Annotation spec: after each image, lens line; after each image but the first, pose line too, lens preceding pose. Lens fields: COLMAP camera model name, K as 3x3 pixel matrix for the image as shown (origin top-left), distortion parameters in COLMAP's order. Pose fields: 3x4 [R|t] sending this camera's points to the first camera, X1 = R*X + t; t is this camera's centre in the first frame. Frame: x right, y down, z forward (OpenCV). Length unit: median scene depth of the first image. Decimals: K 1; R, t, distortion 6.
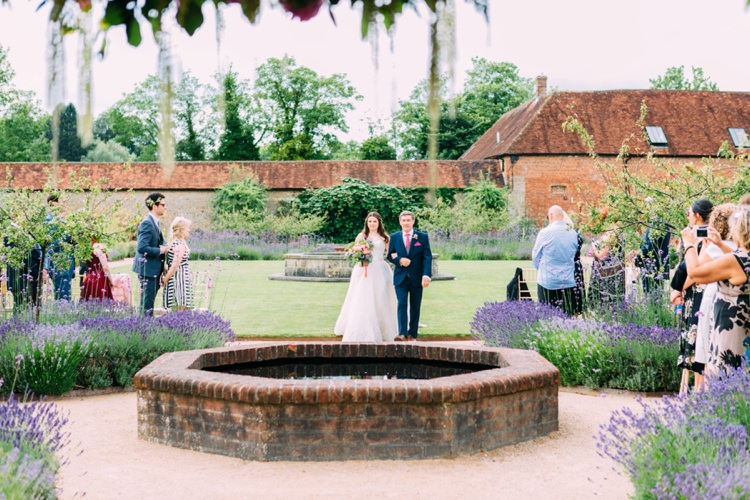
lens RADIAL K [[1144.2, 0, 368.6], [0, 1144.2, 245.0], [0, 0, 1]] dist [-0.076266, 0.000000]
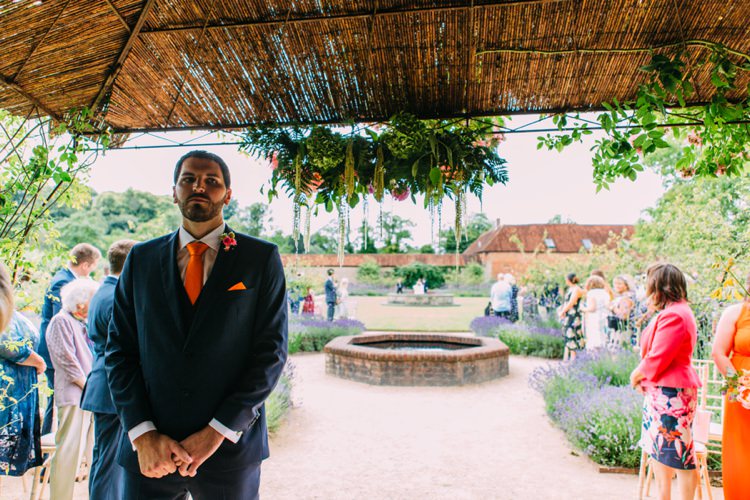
lens RADIAL K [[483.9, 0, 373.1], [0, 483.9, 248.2], [0, 0, 1]] dist [-0.042316, 0.020241]
pose [[0.995027, 0.001291, -0.099593, -0.006220], [-0.009287, 0.996763, -0.079861, -0.008126], [0.099167, 0.080388, 0.991818, 0.007678]]
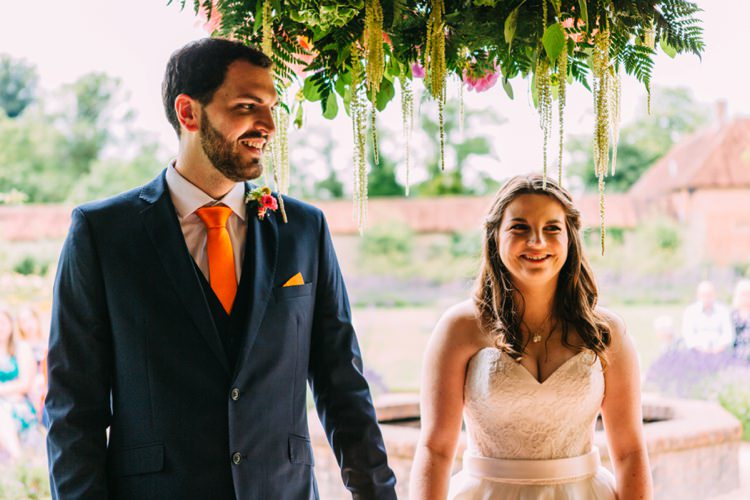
lens RADIAL K [[1393.7, 0, 359.9], [0, 1393.7, 235.2], [0, 0, 1]] dist [-0.073607, 0.000000]
pose [[0.993322, -0.014672, -0.114439, -0.008941], [0.010077, 0.999123, -0.040635, -0.001072], [0.114935, 0.039210, 0.992599, -0.148417]]
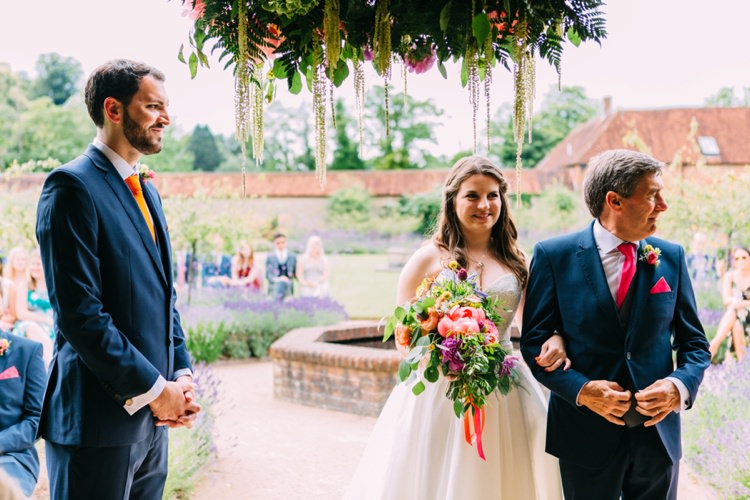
lens RADIAL K [[1029.1, 0, 367.3], [0, 1029.1, 251.9], [0, 0, 1]] dist [-0.025820, 0.000000]
pose [[0.996594, -0.001685, -0.082447, -0.008268], [0.002317, 0.999969, 0.007572, 0.002589], [0.082431, -0.007737, 0.996567, -0.089836]]
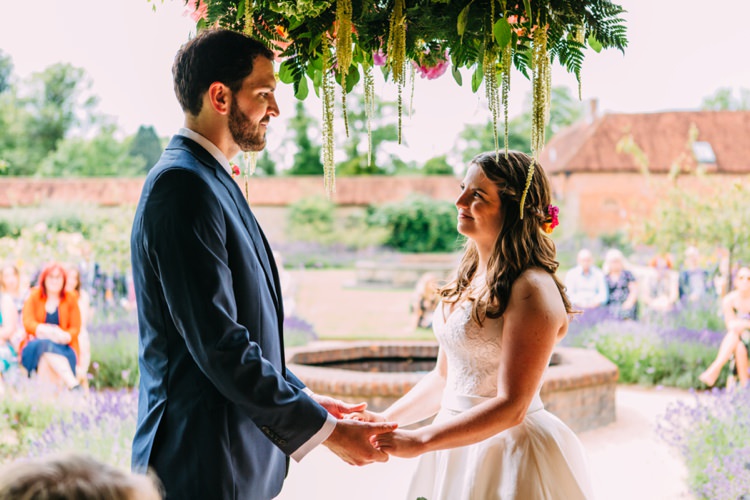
lens RADIAL K [[1166.3, 0, 352.5], [0, 1166.3, 248.4], [0, 0, 1]] dist [-0.048626, 0.000000]
pose [[0.999067, 0.001304, -0.043176, -0.038158], [-0.001663, 0.999964, -0.008274, 0.002665], [0.043164, 0.008338, 0.999033, -0.130076]]
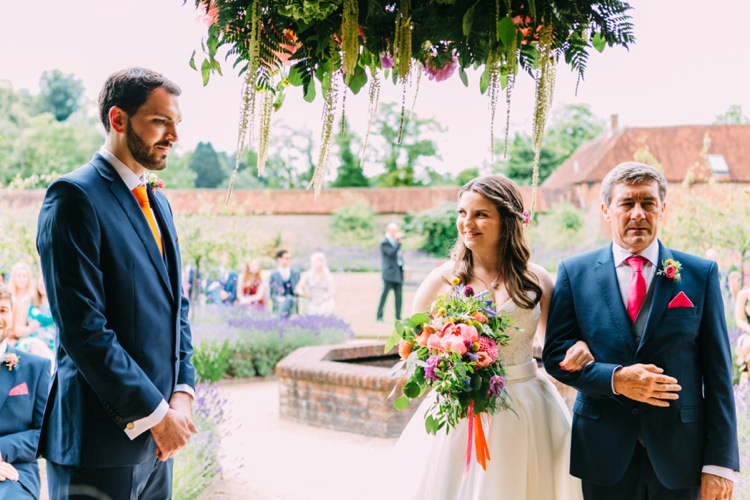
lens RADIAL K [[1029.1, 0, 357.6], [0, 1029.1, 249.0], [0, 0, 1]] dist [-0.025820, 0.000000]
pose [[0.996001, -0.001229, -0.089333, -0.019732], [-0.000113, 0.999887, -0.015023, 0.006030], [0.089342, 0.014973, 0.995888, -0.072200]]
